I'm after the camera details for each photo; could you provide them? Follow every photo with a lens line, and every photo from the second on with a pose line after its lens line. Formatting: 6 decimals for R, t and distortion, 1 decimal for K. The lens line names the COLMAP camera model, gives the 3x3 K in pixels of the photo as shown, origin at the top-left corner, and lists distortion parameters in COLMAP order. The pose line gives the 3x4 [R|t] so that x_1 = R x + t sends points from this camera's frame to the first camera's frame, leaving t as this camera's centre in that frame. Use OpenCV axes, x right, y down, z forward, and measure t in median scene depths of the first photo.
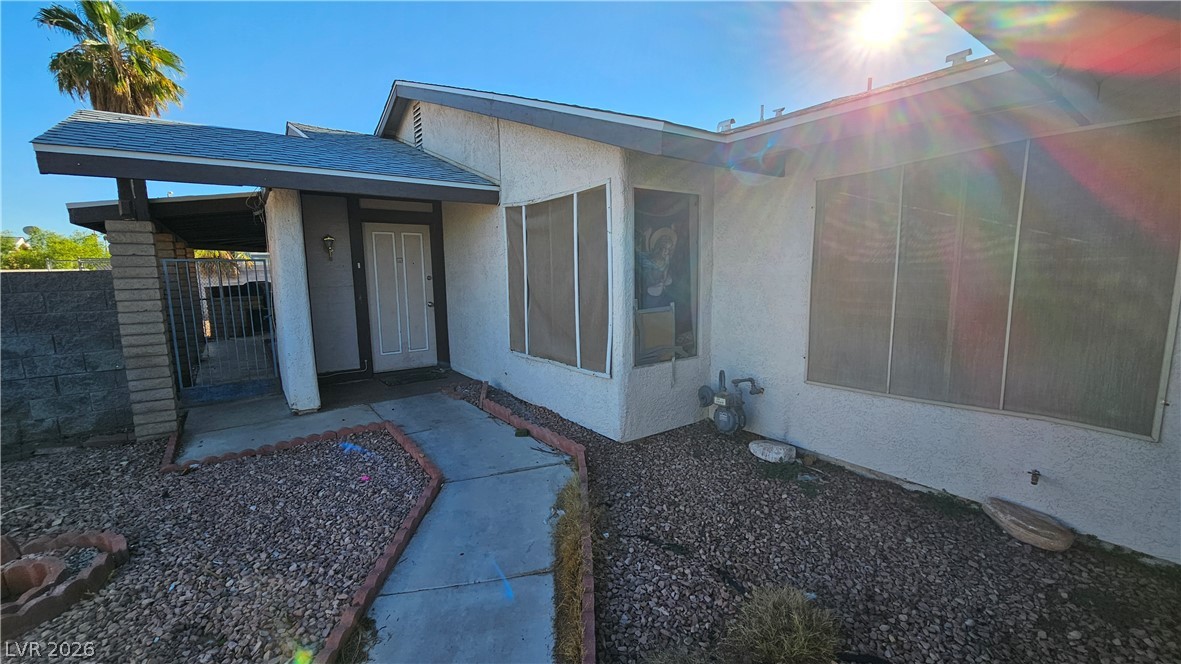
lens RADIAL K [[482.4, 0, 592.9], [0, 482.4, 337.3], [0, 0, 1]] dist [-0.001733, -0.000325]
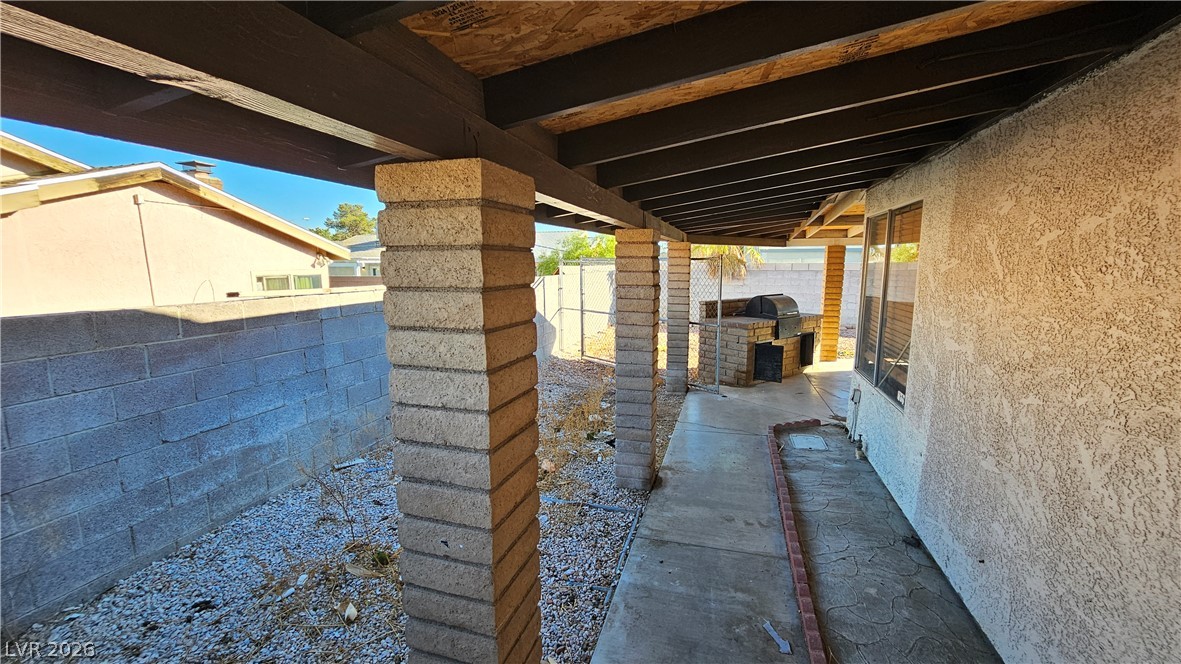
lens RADIAL K [[482.4, 0, 592.9], [0, 482.4, 337.3], [0, 0, 1]] dist [-0.001733, -0.000325]
pose [[0.581006, 0.131124, -0.803268, -0.354835], [-0.121286, 0.989866, 0.073857, -0.086001], [0.804812, 0.054514, 0.591021, 0.495696]]
